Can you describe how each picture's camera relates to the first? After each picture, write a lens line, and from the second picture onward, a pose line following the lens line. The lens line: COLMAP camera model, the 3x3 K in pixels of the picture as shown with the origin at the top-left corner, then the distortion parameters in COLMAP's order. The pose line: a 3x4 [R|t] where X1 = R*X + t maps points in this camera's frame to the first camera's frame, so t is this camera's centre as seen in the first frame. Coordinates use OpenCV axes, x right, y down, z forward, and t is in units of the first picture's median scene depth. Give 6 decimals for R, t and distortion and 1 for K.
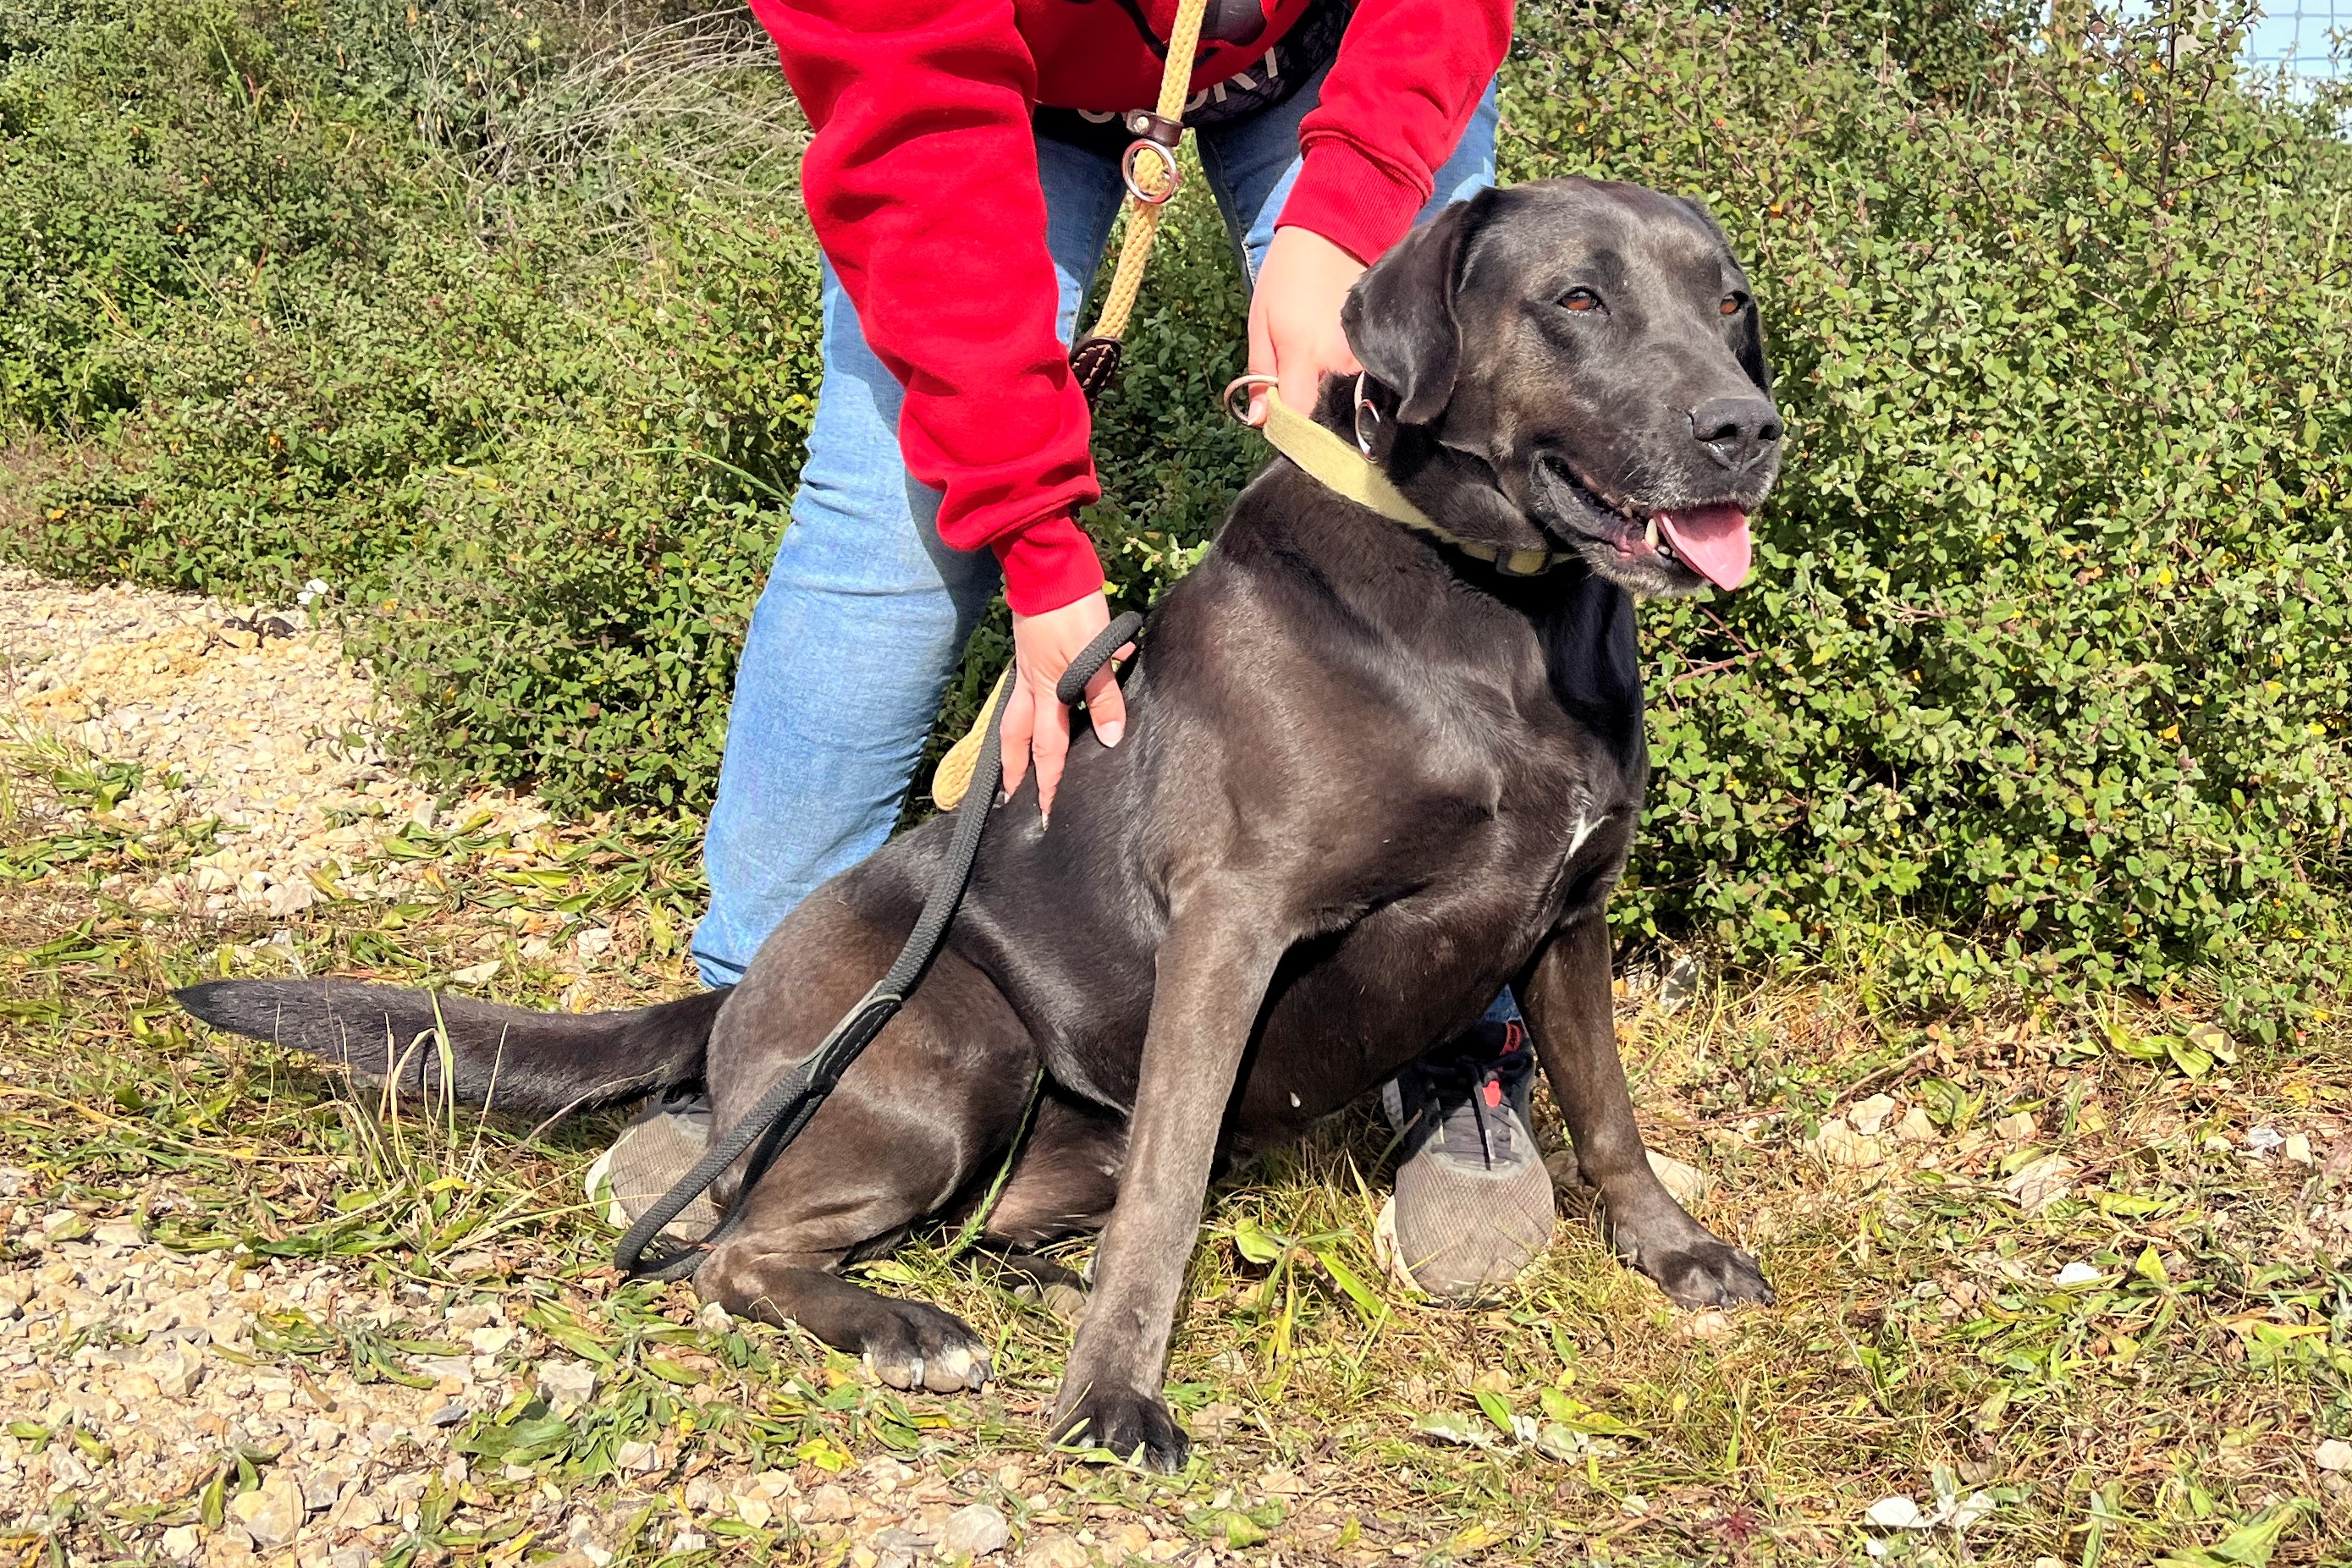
lens RADIAL K [[1526.3, 0, 1176.0], [0, 1526.3, 784.0], [0, 0, 1]] dist [-0.001666, 0.004448]
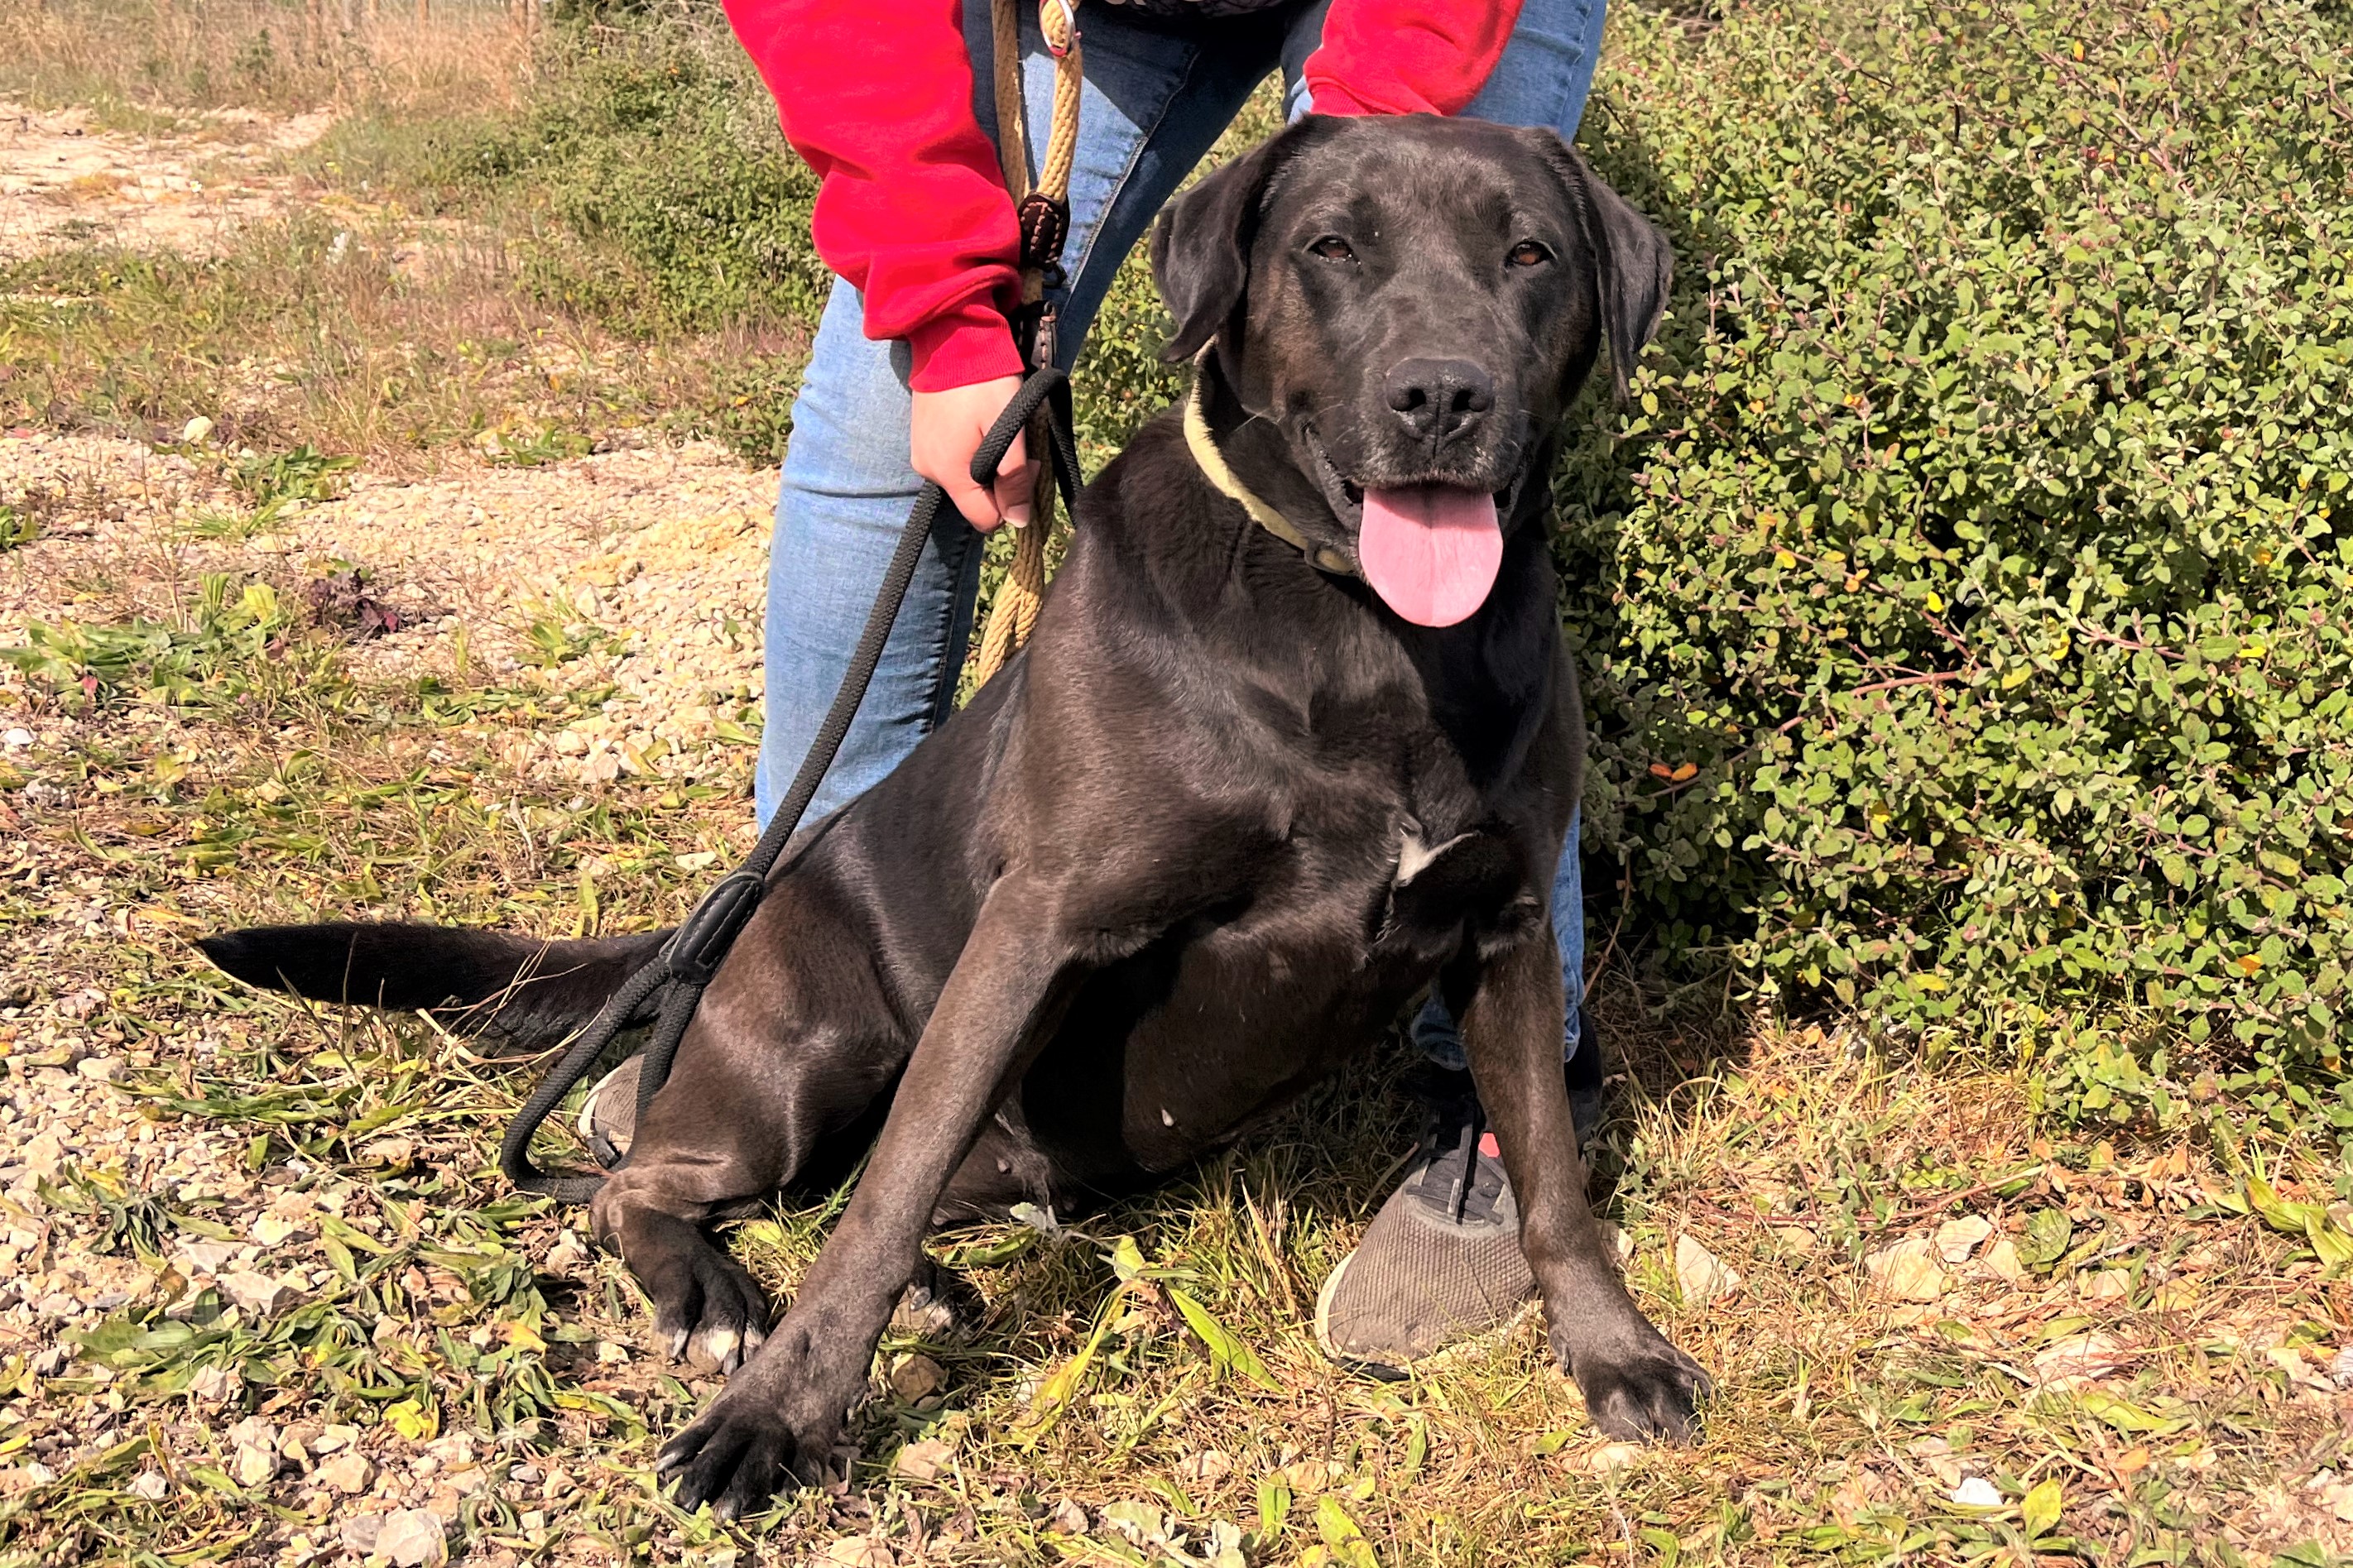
lens RADIAL K [[1526.9, 0, 1176.5], [0, 1526.9, 784.0], [0, 0, 1]] dist [-0.001666, 0.004448]
pose [[0.964829, 0.100932, -0.242730, 0.255070], [-0.092879, 0.994686, 0.044428, -0.033022], [0.245924, -0.020321, 0.969076, 0.100650]]
